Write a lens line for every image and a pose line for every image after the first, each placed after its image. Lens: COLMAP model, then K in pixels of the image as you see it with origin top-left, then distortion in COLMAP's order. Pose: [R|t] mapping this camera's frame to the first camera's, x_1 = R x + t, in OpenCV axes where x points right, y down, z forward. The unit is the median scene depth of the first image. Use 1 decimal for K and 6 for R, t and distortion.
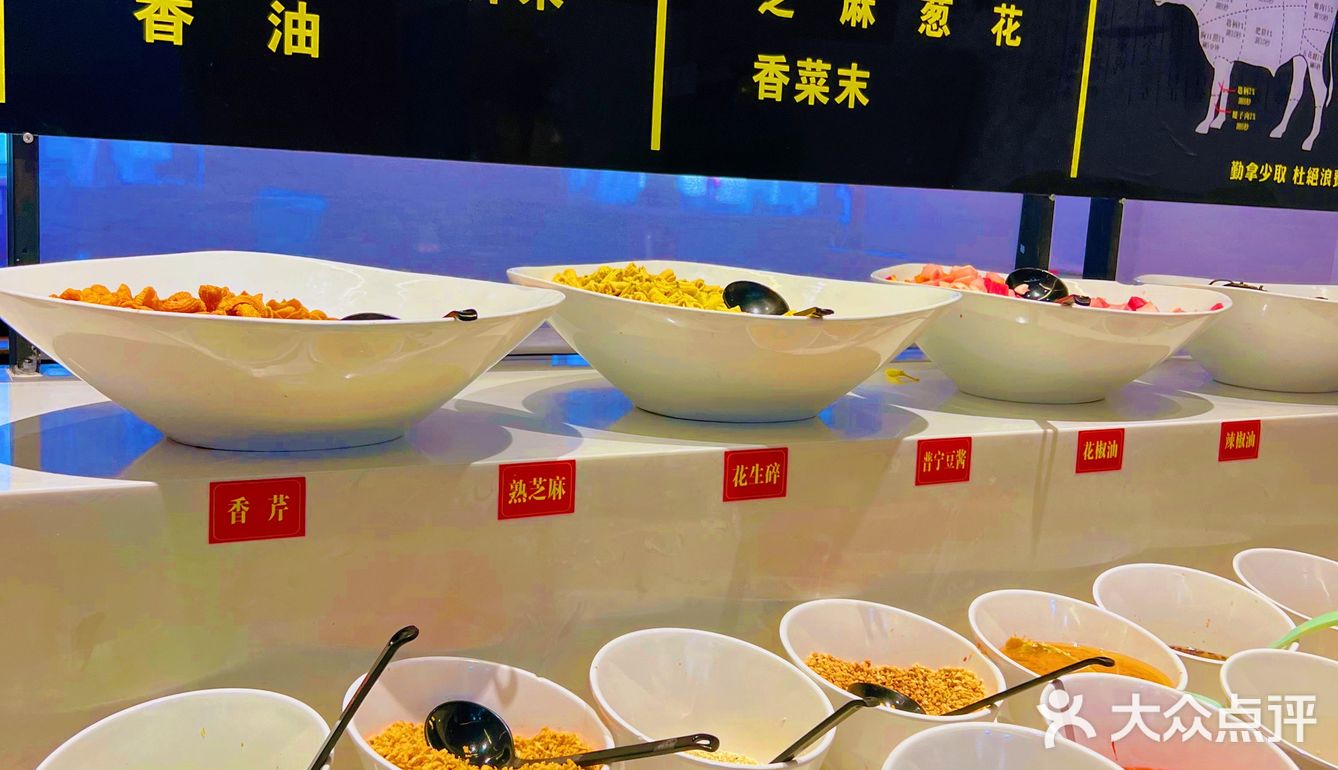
lens RADIAL K [[1348.9, 0, 669.0], [0, 1348.9, 385.0], [0, 0, 1]] dist [0.137573, -0.303197]
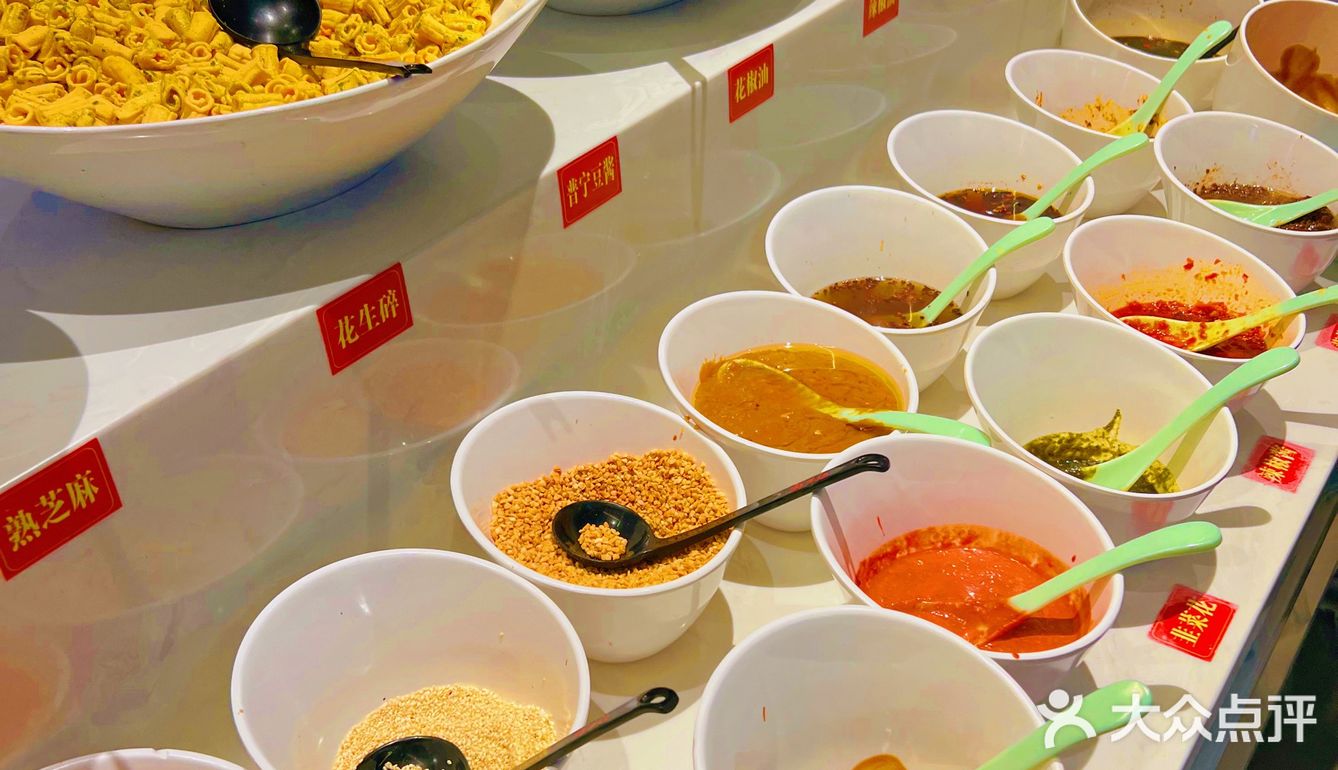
lens RADIAL K [[1348.9, 0, 669.0], [0, 1348.9, 385.0], [0, 0, 1]] dist [0.137573, -0.303197]
pose [[0.902733, -0.312212, 0.295968, -0.010482], [0.145783, 0.869279, 0.472336, -0.199515], [-0.404748, -0.383246, 0.830242, 0.354349]]
